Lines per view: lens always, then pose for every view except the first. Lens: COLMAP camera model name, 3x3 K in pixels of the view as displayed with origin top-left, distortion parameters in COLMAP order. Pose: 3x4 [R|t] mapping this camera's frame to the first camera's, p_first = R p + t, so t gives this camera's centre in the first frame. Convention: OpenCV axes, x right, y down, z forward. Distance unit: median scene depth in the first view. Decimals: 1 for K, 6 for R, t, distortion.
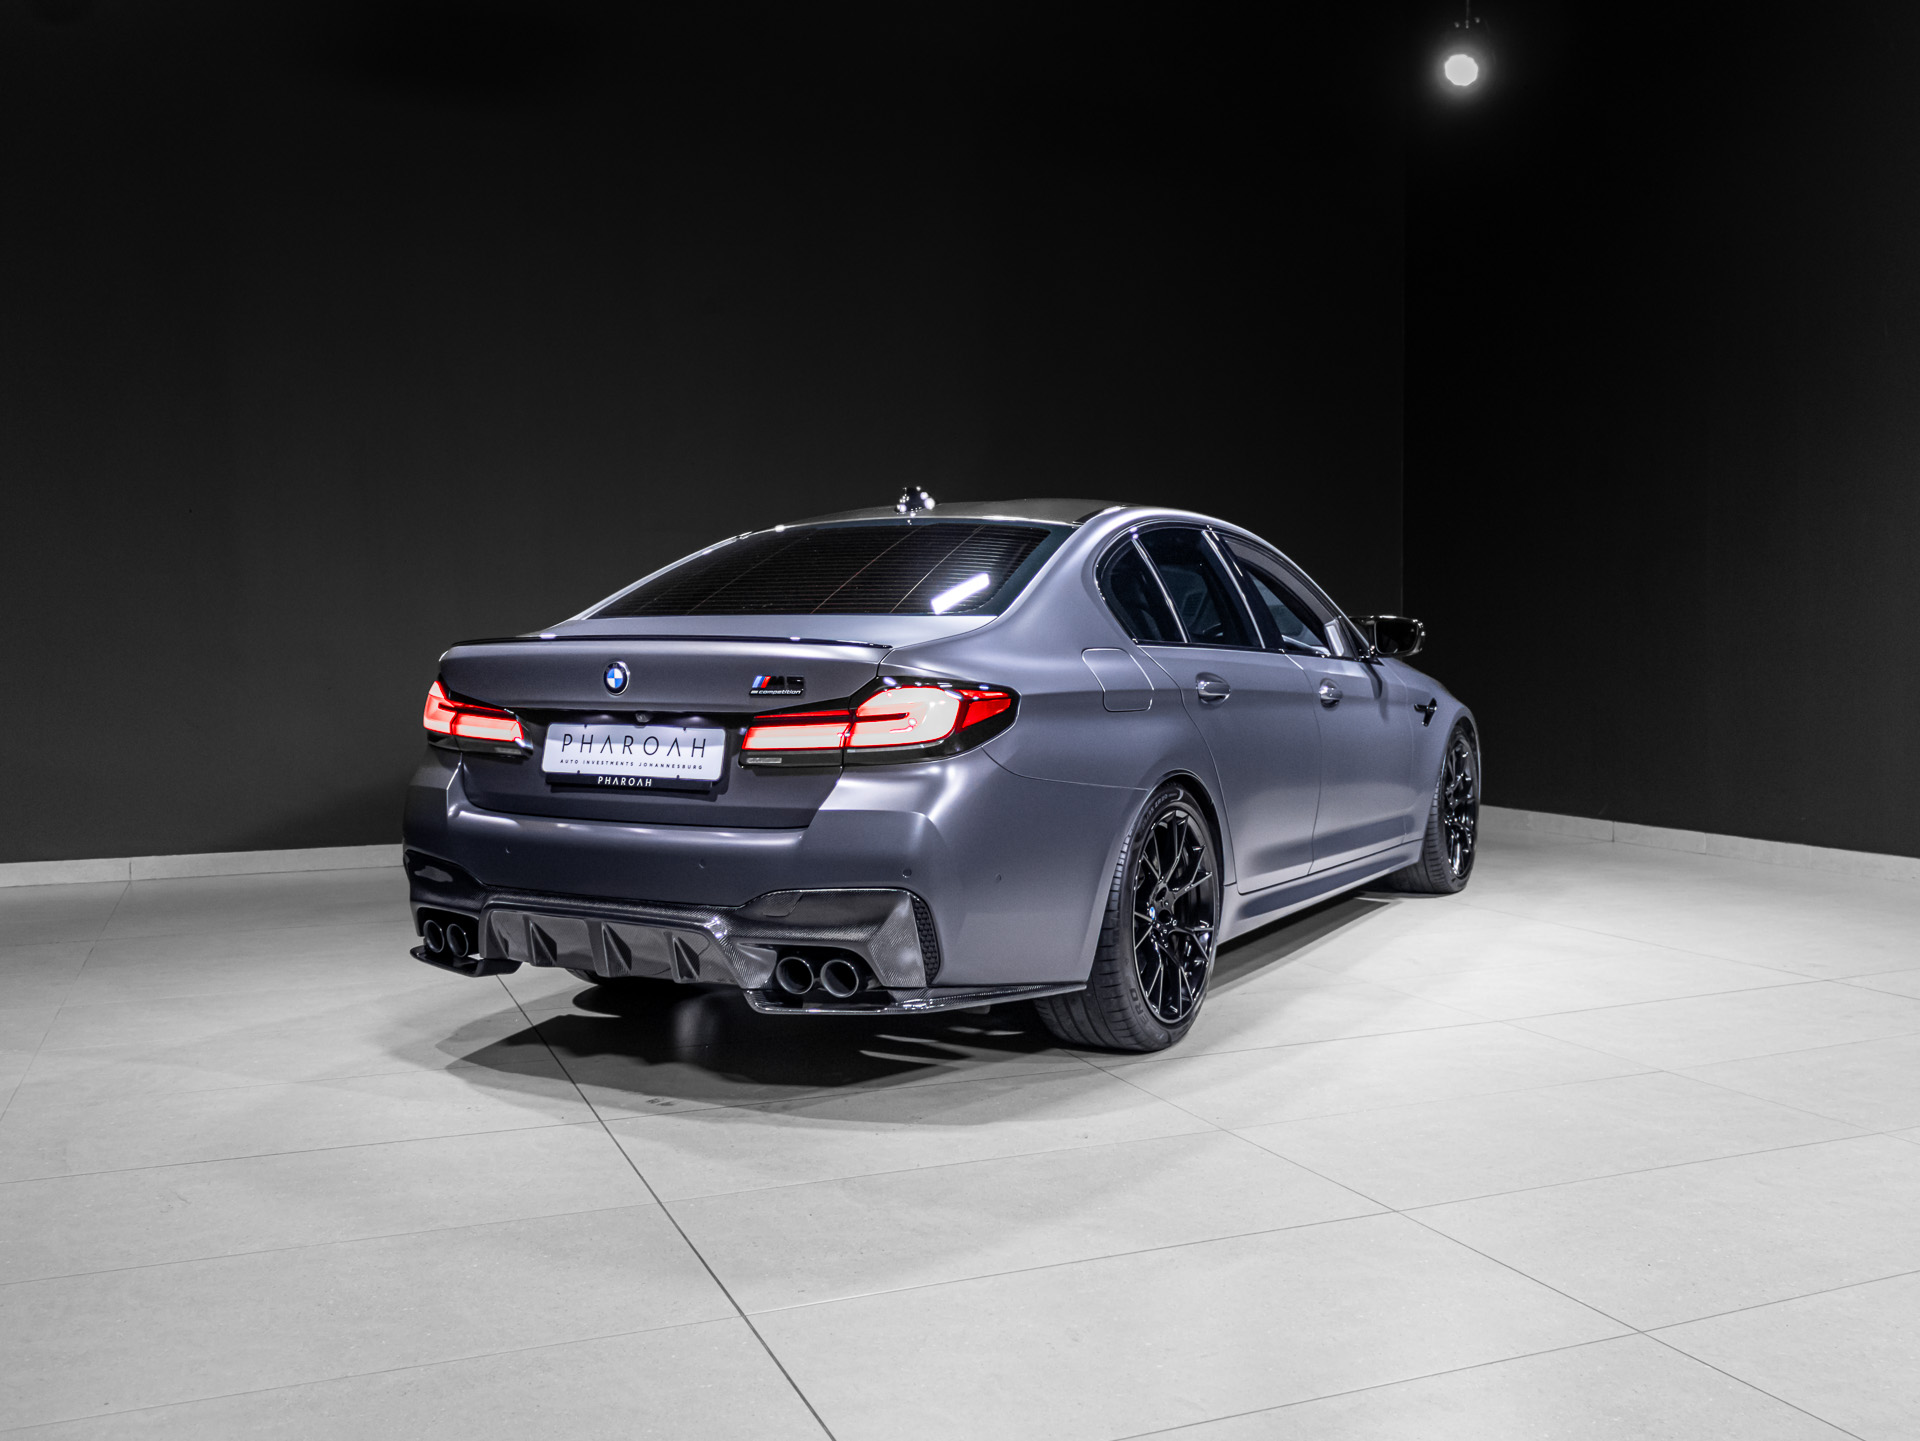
lens RADIAL K [[1737.3, 0, 968.7], [0, 1737.3, 729.2], [0, 0, 1]] dist [-0.011105, -0.017662]
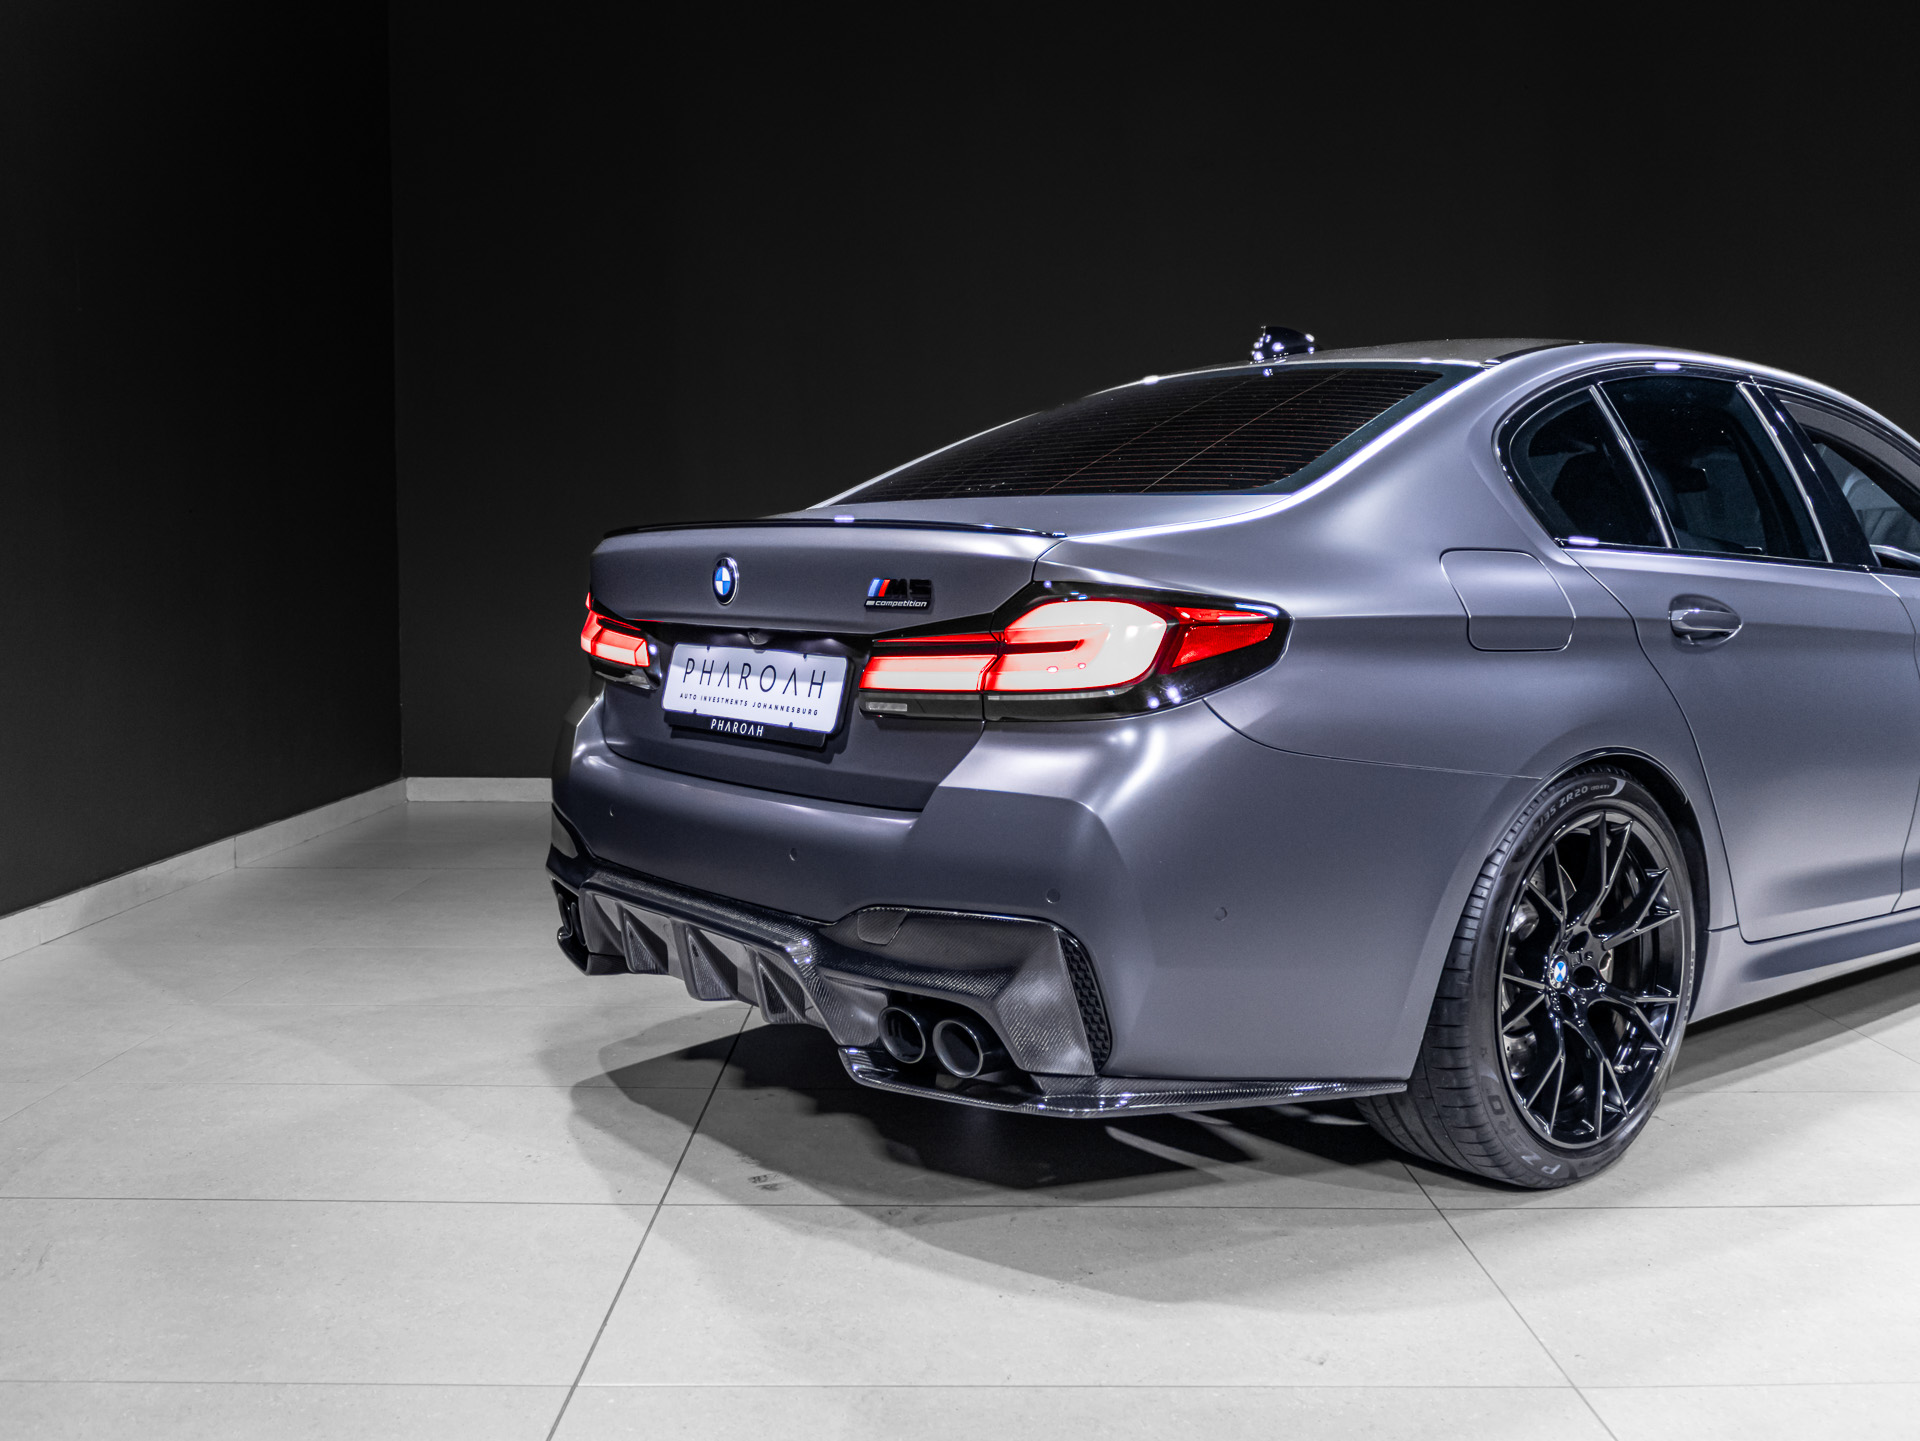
lens RADIAL K [[1737.3, 0, 968.7], [0, 1737.3, 729.2], [0, 0, 1]] dist [-0.011105, -0.017662]
pose [[0.929251, 0.046614, -0.366497, 0.150537], [-0.032266, 0.998458, 0.045182, -0.004345], [0.368037, -0.030160, 0.929322, 0.378935]]
